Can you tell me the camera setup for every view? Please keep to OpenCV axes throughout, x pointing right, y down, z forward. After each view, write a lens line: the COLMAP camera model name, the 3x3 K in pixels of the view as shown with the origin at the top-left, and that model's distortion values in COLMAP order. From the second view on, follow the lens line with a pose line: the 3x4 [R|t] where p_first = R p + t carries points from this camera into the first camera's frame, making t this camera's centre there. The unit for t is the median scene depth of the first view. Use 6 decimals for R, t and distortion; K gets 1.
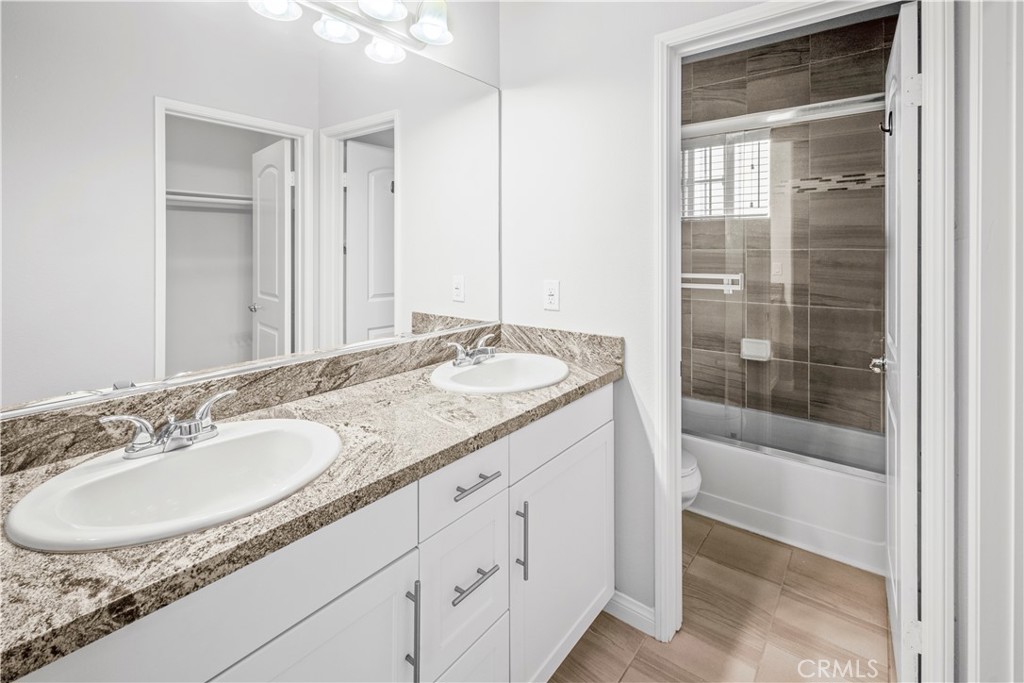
lens RADIAL K [[470.9, 0, 513.8], [0, 470.9, 255.9], [0, 0, 1]] dist [0.002735, 0.000756]
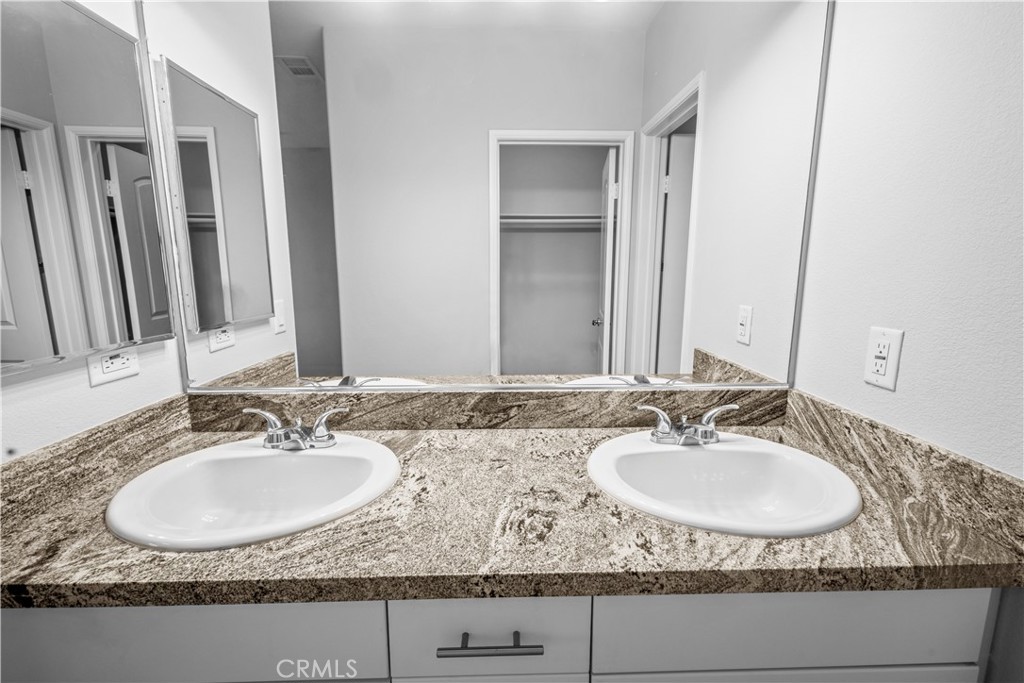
lens RADIAL K [[444.6, 0, 507.4], [0, 444.6, 343.8], [0, 0, 1]] dist [0.007799, -0.001288]
pose [[0.630750, 0.131449, -0.764772, 0.217057], [-0.008582, 0.986669, 0.162510, -0.007067], [0.775939, -0.095941, 0.623470, 0.439771]]
